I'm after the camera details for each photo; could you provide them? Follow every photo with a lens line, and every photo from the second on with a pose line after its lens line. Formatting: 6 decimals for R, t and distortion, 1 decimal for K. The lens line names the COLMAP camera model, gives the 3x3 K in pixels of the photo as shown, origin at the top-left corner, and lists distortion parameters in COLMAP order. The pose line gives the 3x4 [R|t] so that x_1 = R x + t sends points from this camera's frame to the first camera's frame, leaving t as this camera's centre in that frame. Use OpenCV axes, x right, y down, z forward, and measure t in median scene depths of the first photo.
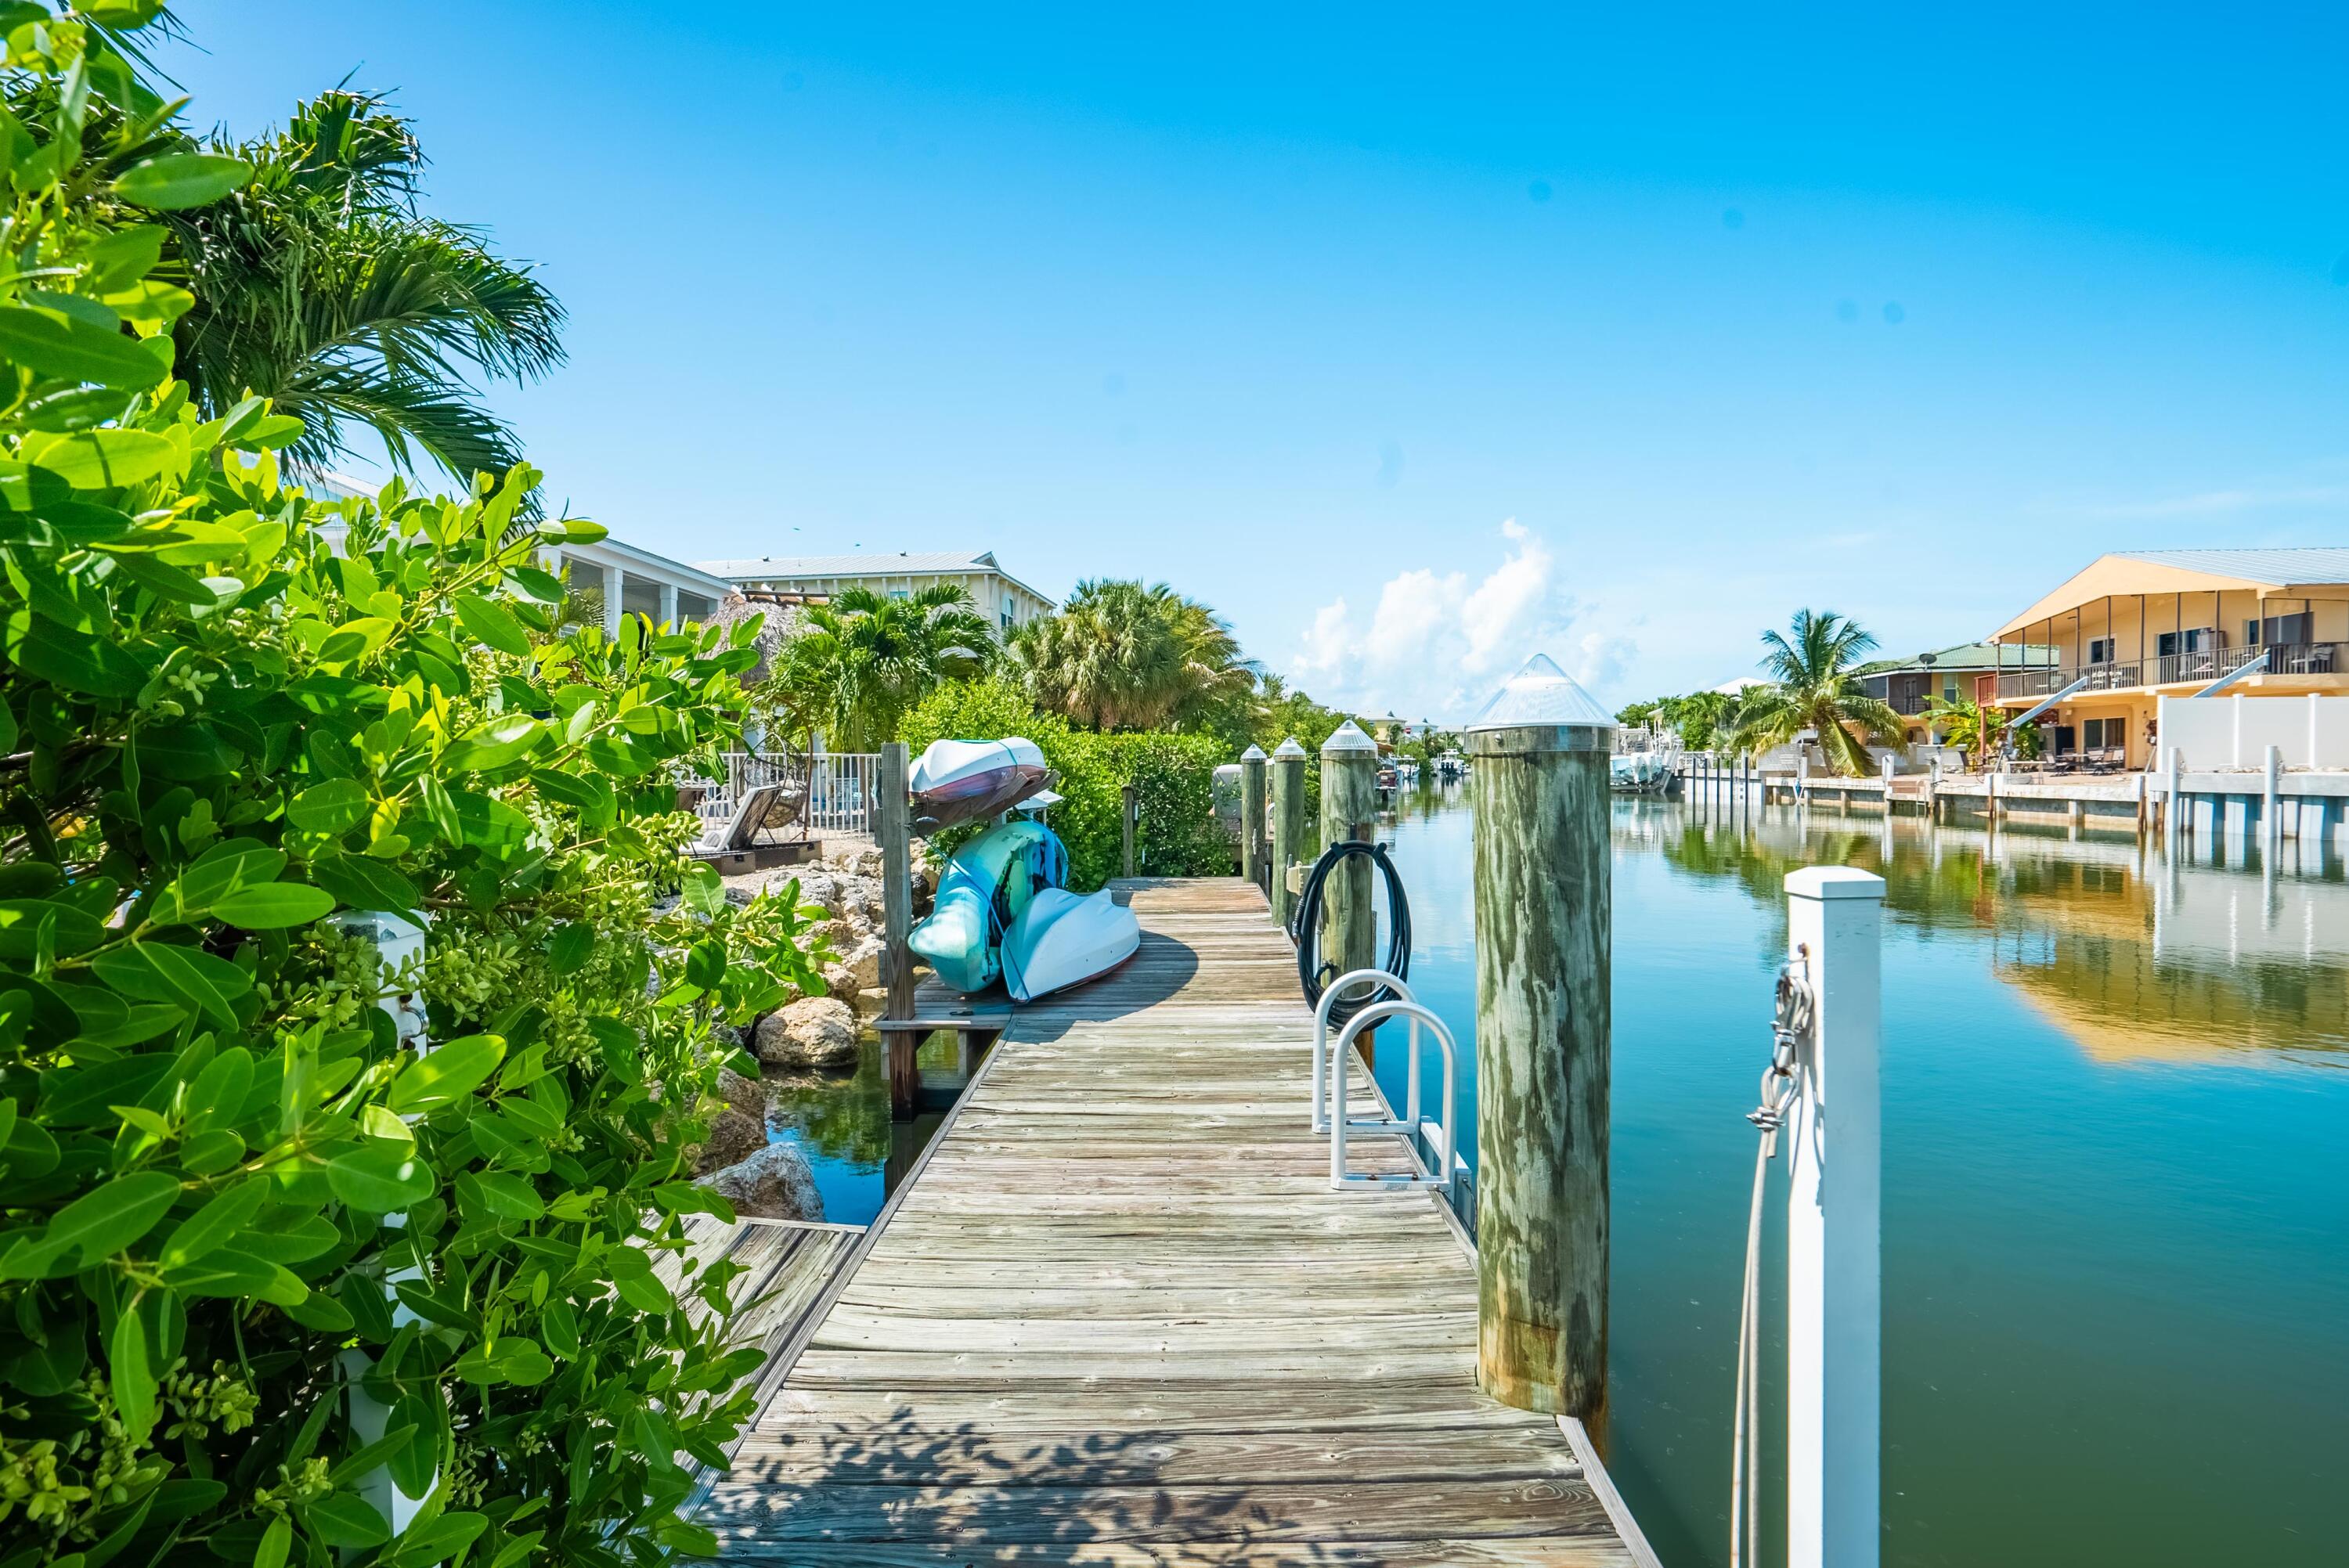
lens RADIAL K [[1093.6, 0, 1173.3], [0, 1093.6, 797.9], [0, 0, 1]] dist [-0.043102, 0.016008]
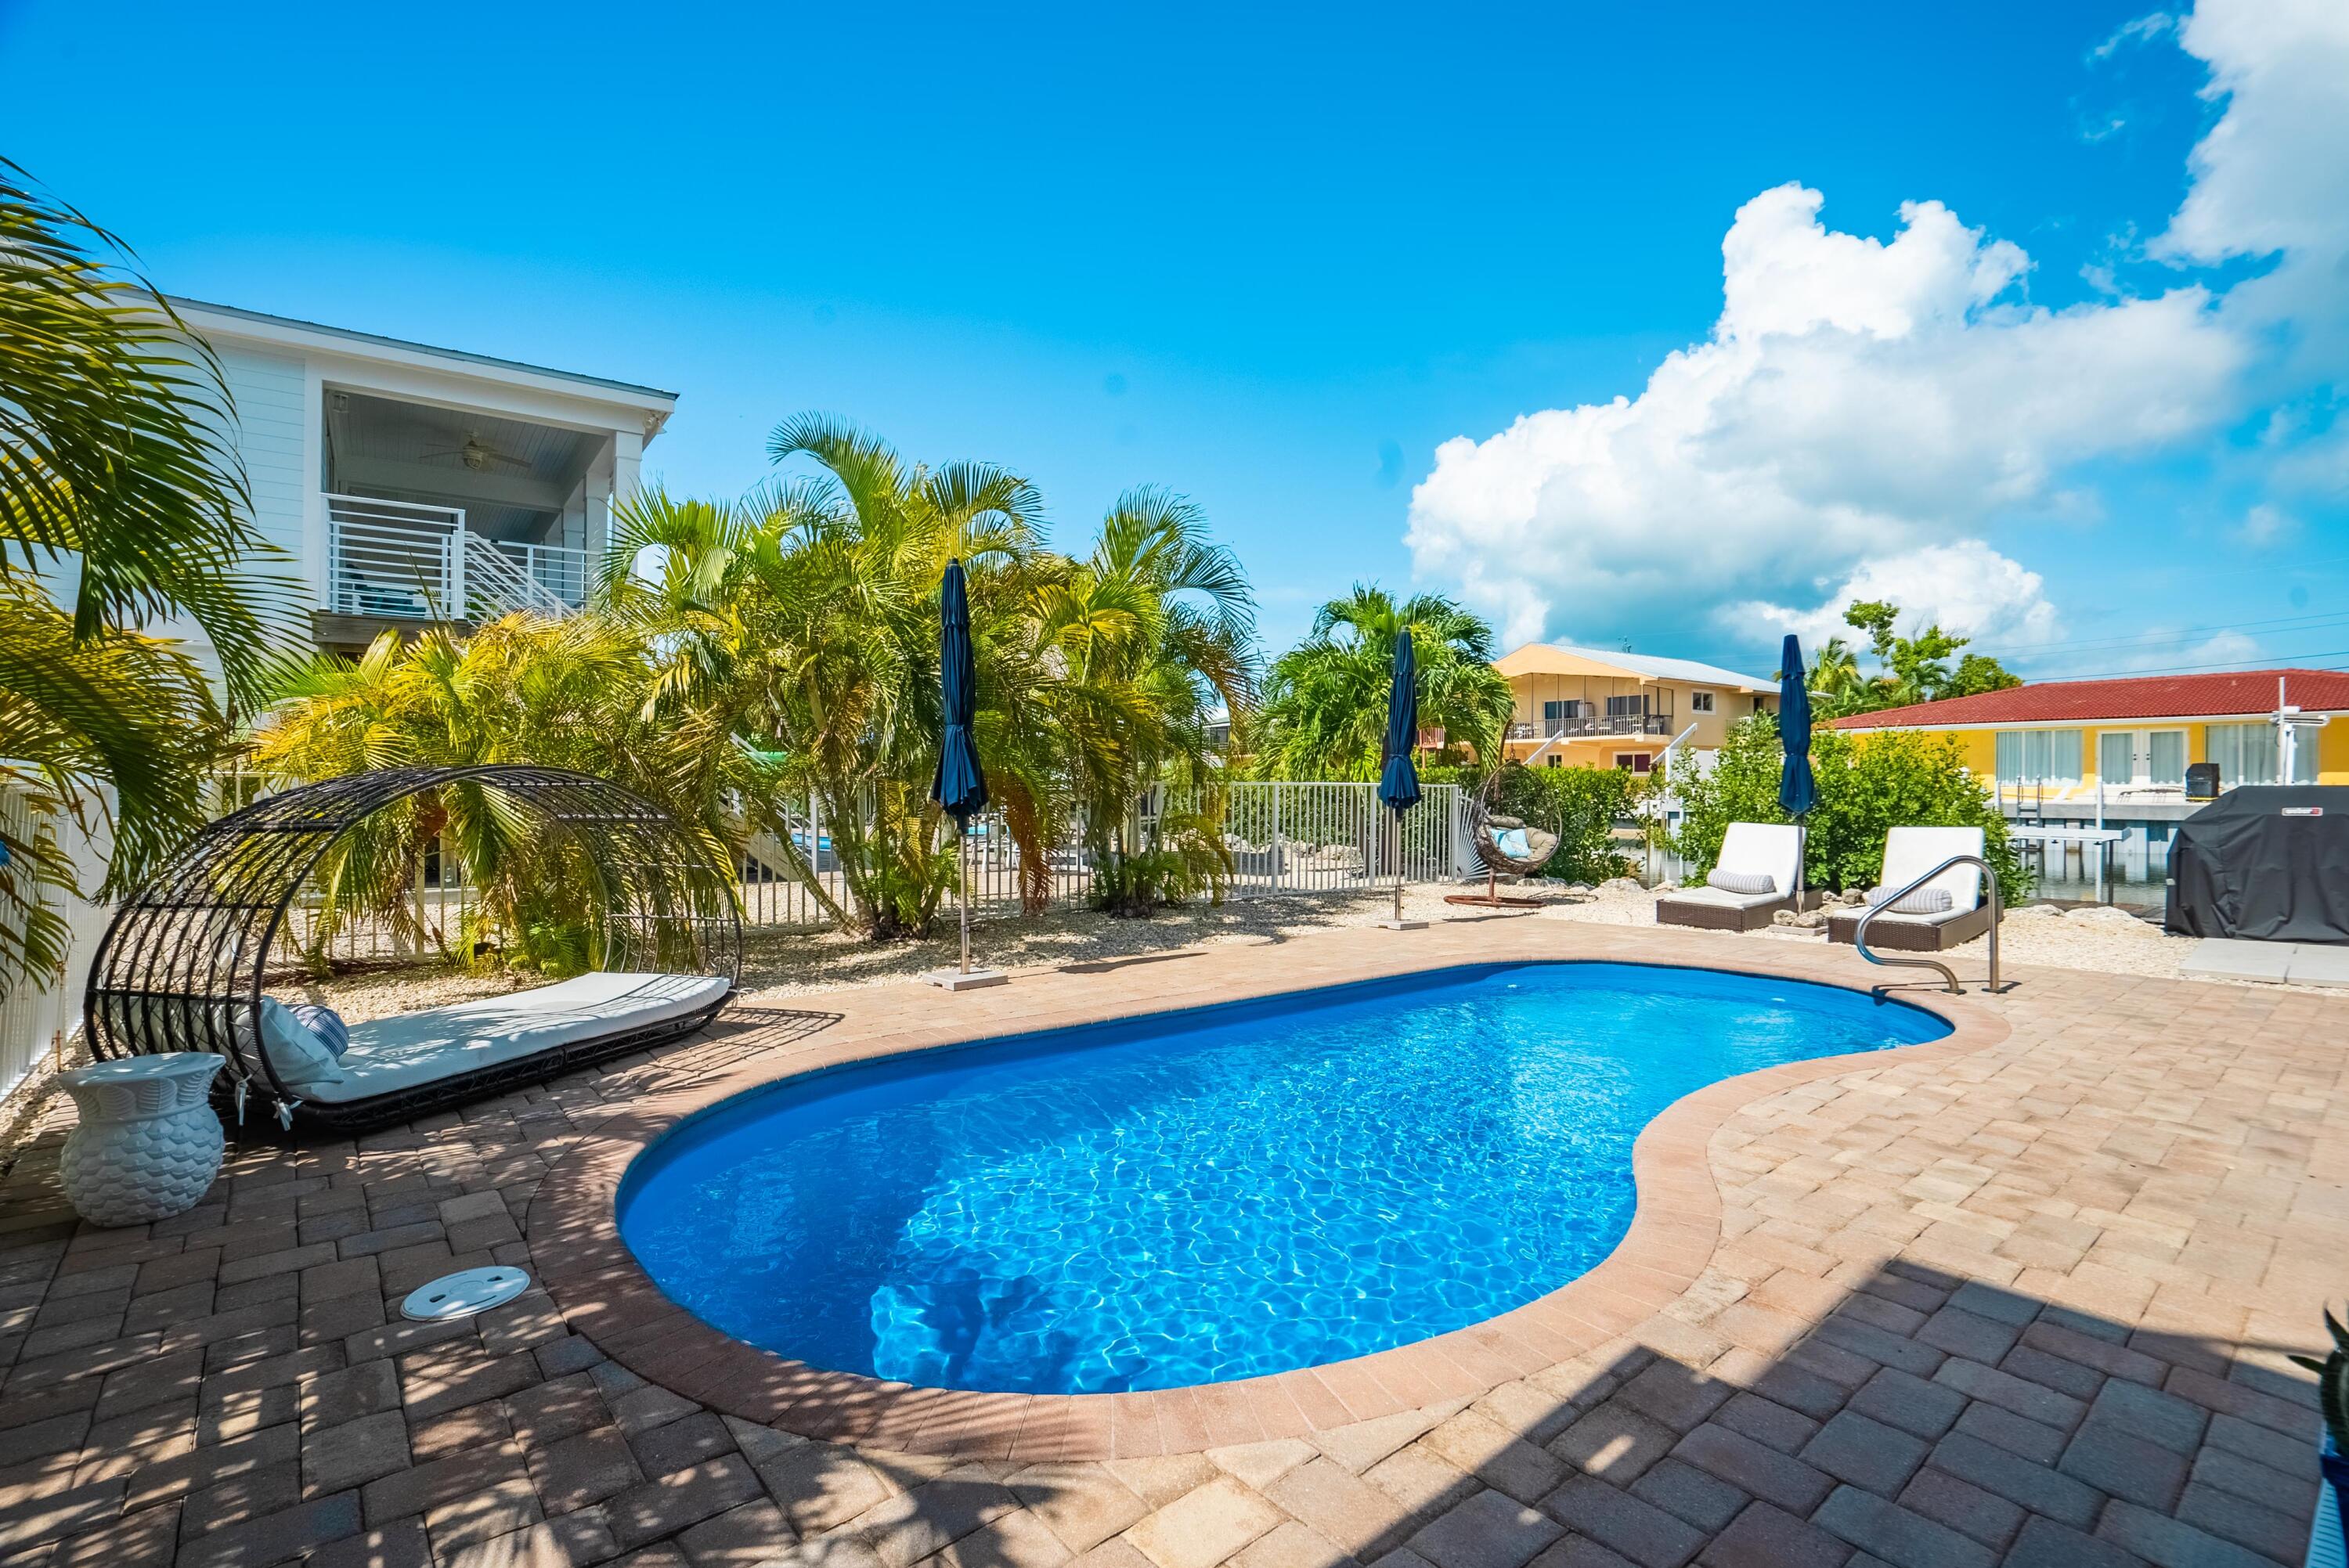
lens RADIAL K [[1093.6, 0, 1123.8], [0, 1093.6, 784.4], [0, 0, 1]] dist [-0.043102, 0.016008]
pose [[0.771454, 0.001749, 0.636282, -0.497461], [0.018010, 0.999536, -0.024584, -0.016074], [-0.636030, 0.030424, 0.771064, 0.236941]]
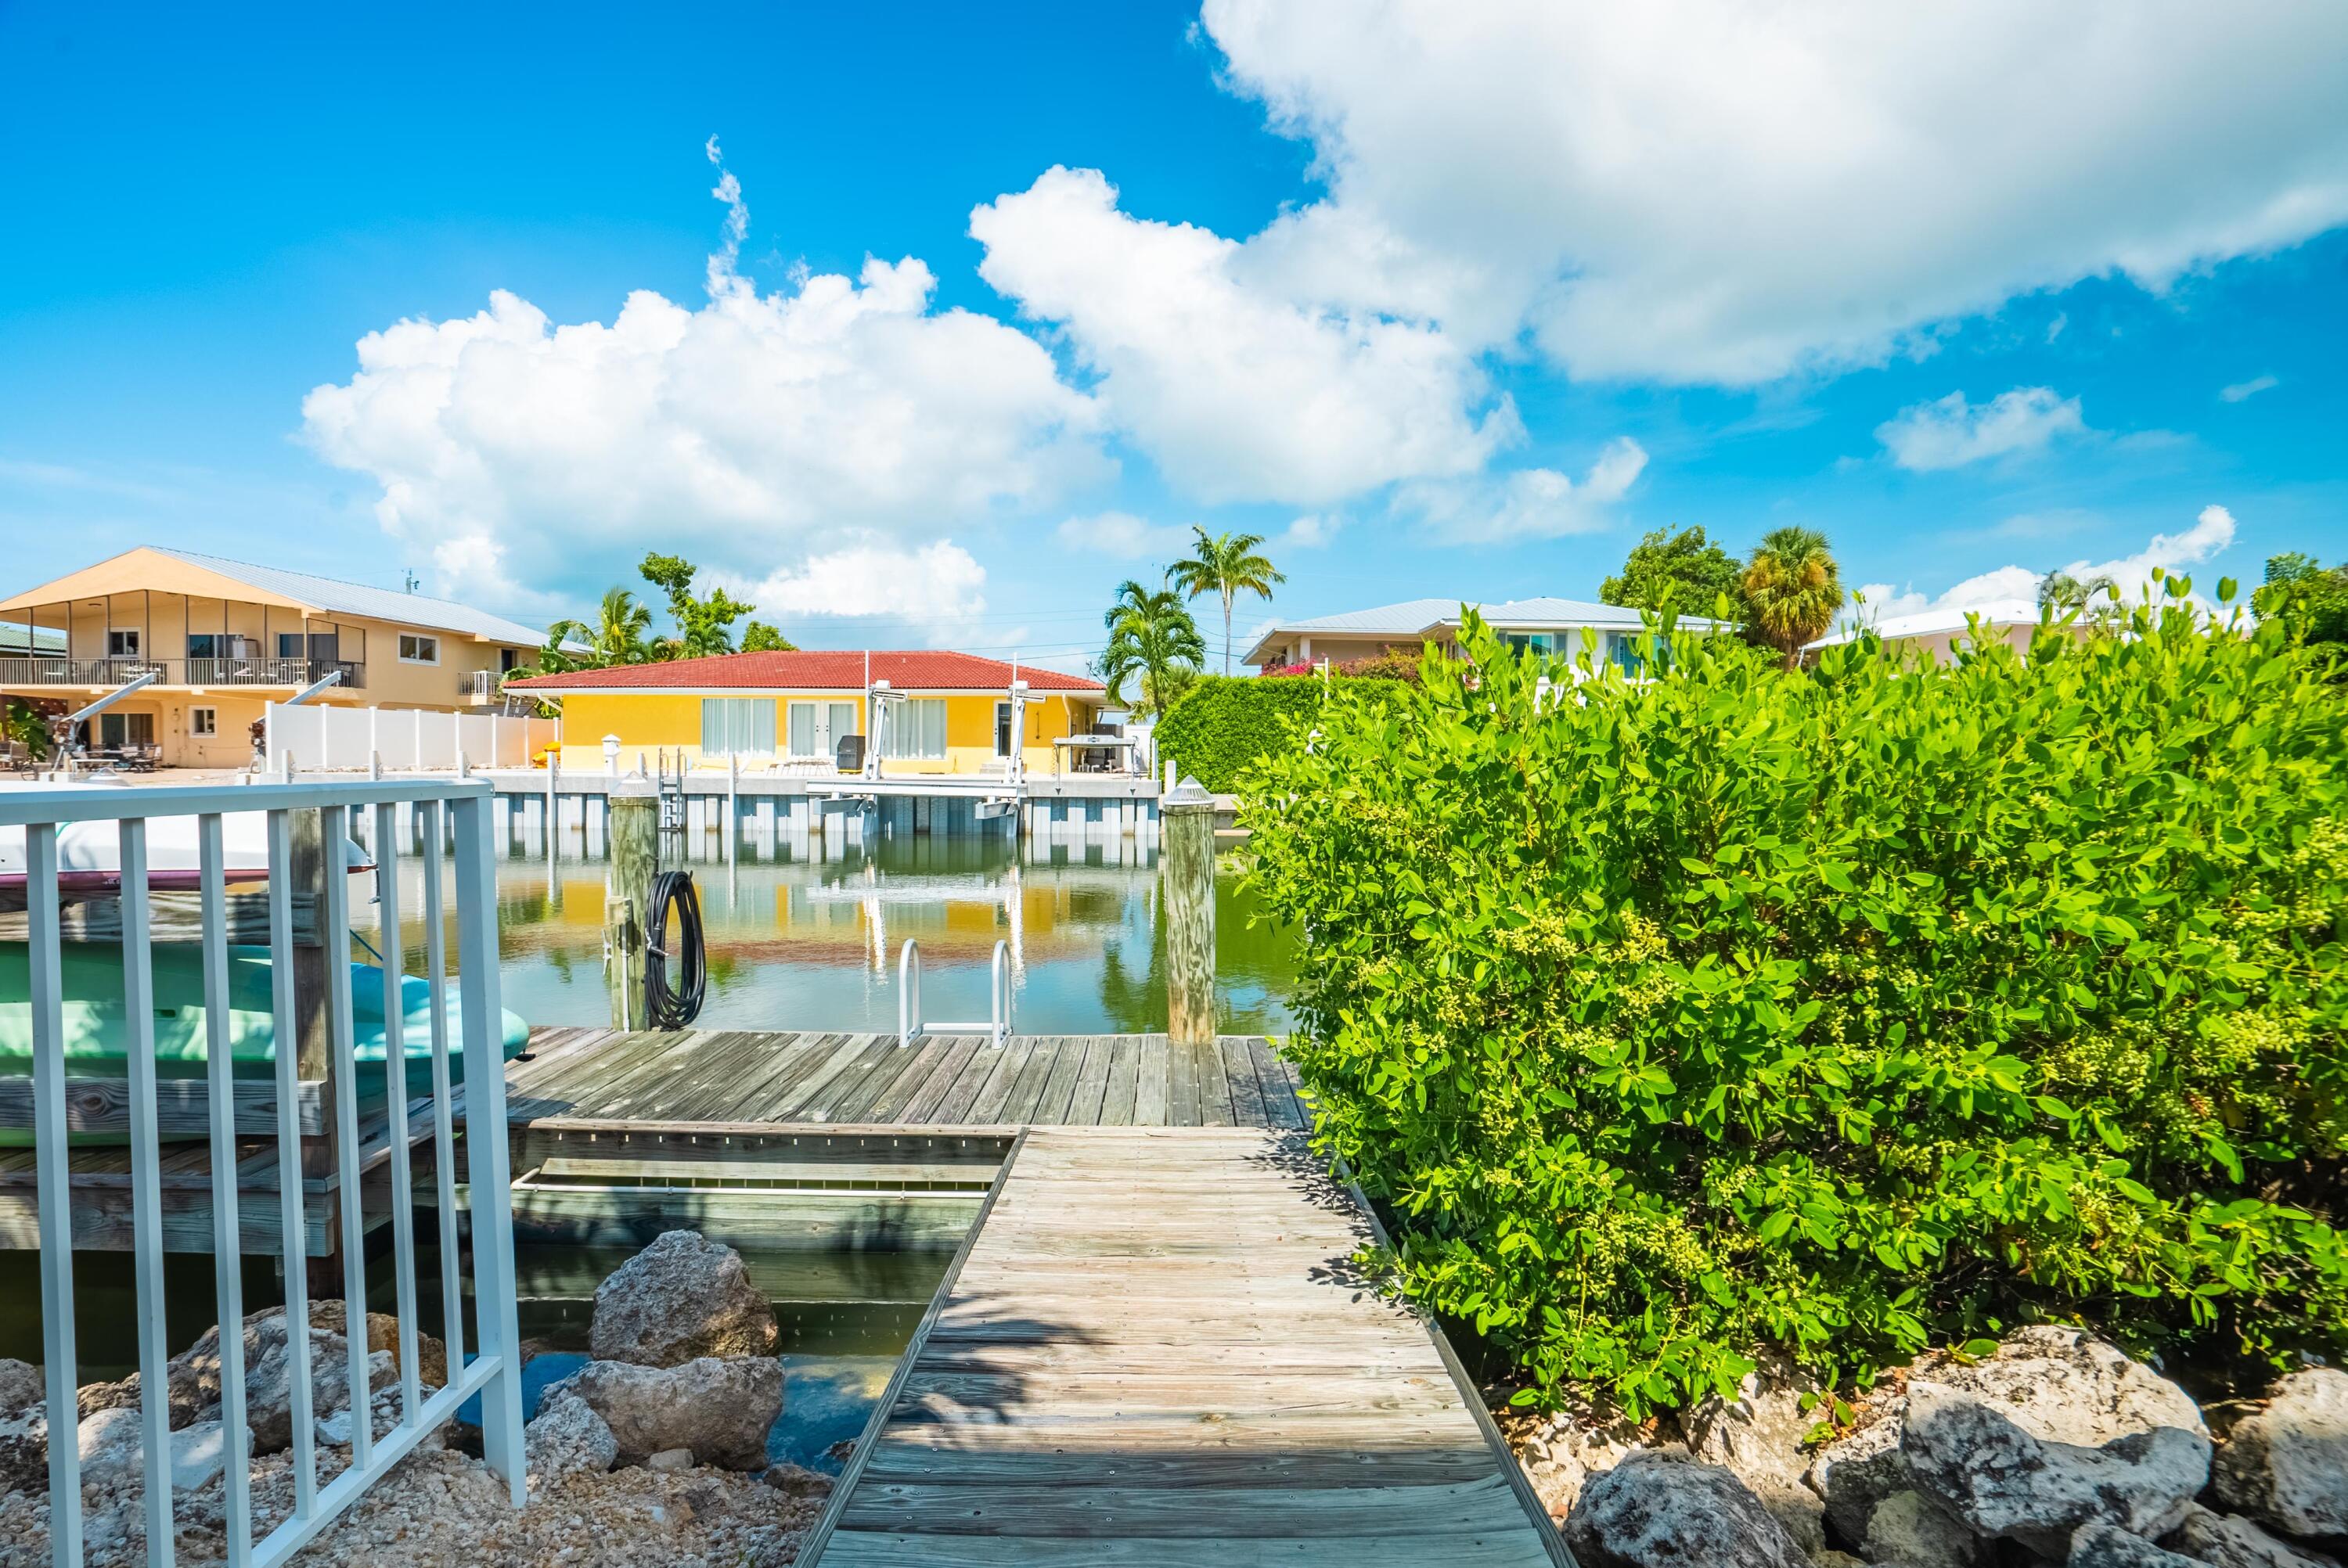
lens RADIAL K [[1140.5, 0, 1158.1], [0, 1140.5, 802.3], [0, 0, 1]] dist [-0.002476, 0.002382]
pose [[0.009864, -0.035129, 0.999334, -0.171722], [0.021592, 0.999157, 0.034910, -0.011399], [-0.999718, 0.021233, 0.010614, 0.068645]]
